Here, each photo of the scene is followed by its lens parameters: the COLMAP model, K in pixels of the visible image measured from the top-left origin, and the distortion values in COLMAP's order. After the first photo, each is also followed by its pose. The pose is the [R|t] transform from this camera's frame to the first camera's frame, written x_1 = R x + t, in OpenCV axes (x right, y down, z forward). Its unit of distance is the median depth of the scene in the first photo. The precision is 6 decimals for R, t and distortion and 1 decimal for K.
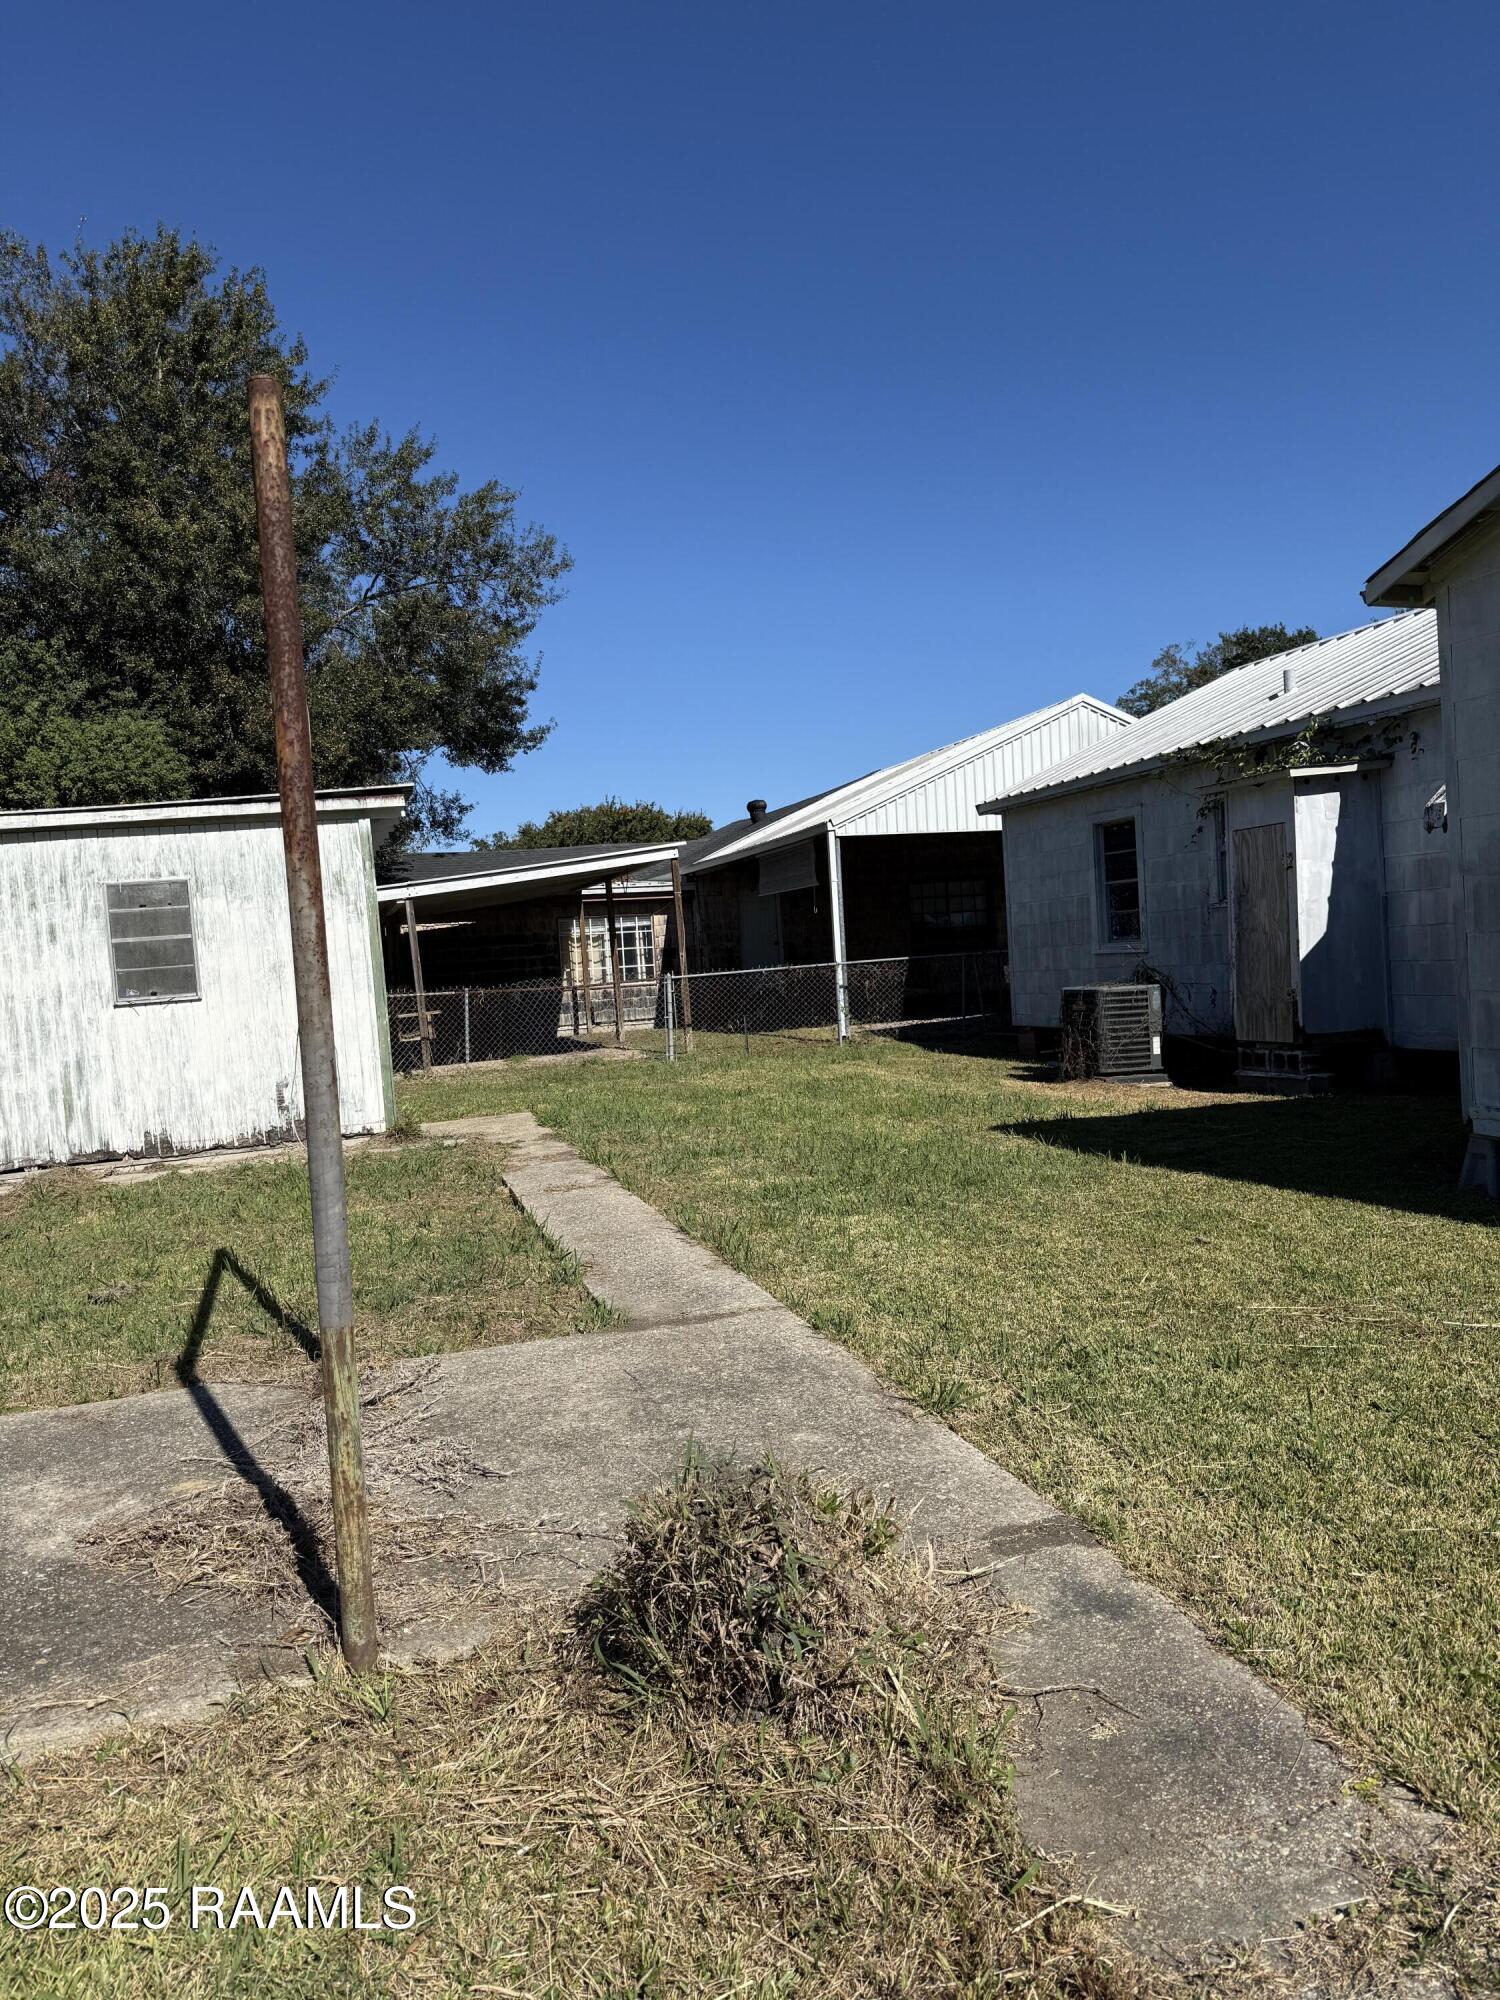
lens RADIAL K [[1423.1, 0, 744.2], [0, 1423.1, 980.3], [0, 0, 1]] dist [0.101449, -0.146433]
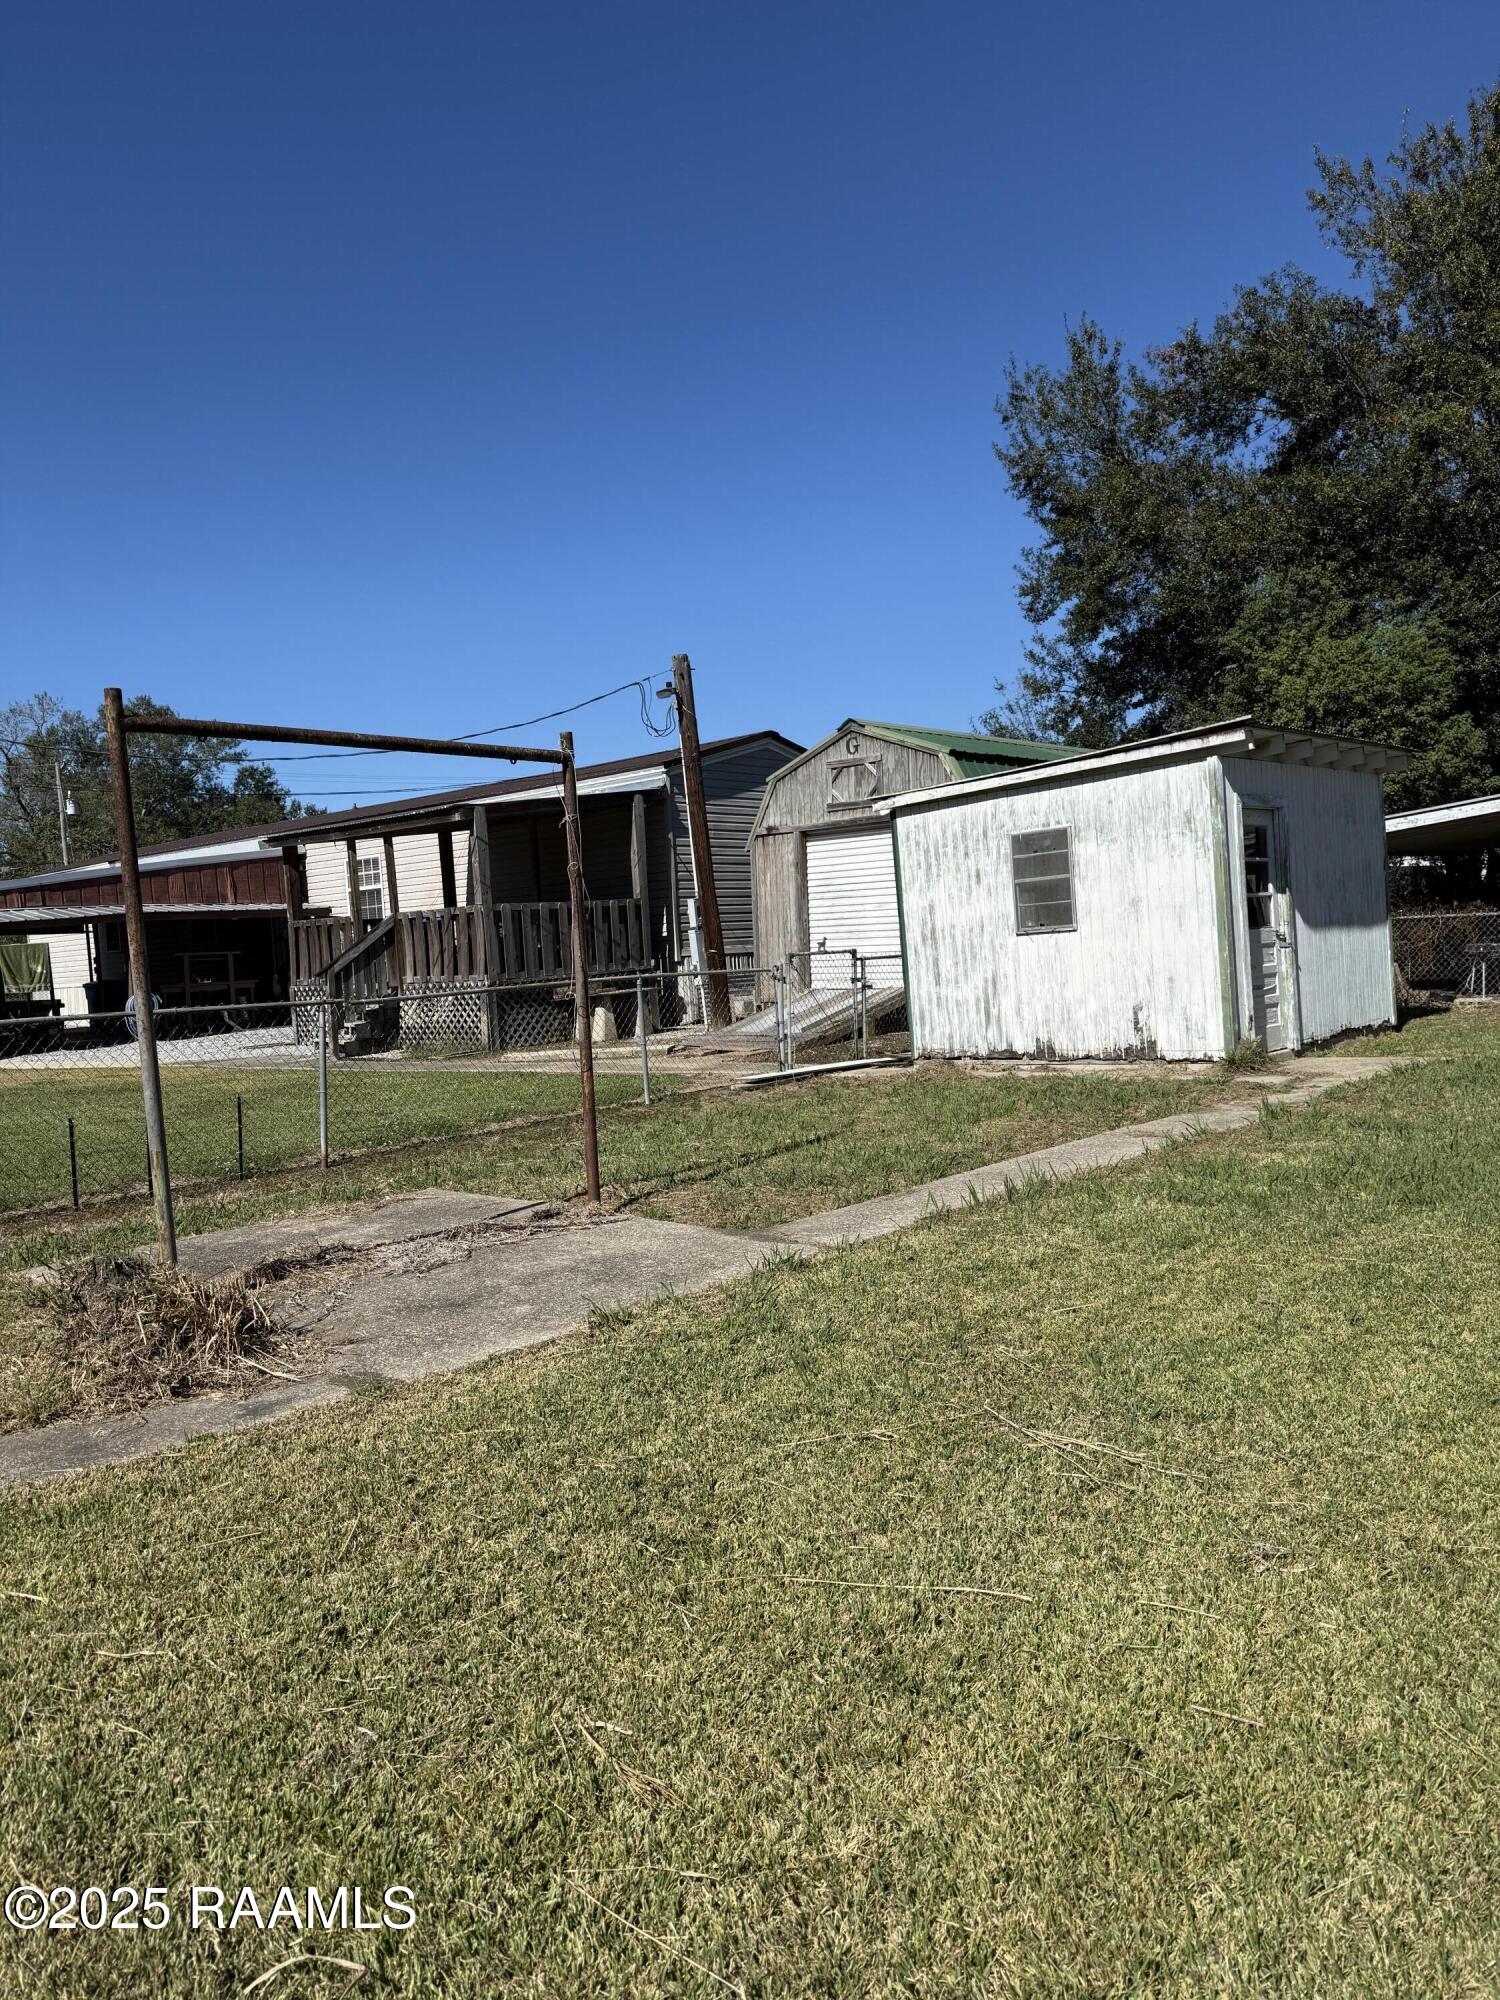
lens RADIAL K [[1423.1, 0, 742.7], [0, 1423.1, 1017.4], [0, 0, 1]] dist [0.101449, -0.146433]
pose [[0.456097, 0.081296, -0.886209, 0.537596], [0.018470, 0.994739, 0.100758, -0.038494], [0.889738, -0.062324, 0.452197, 0.234094]]
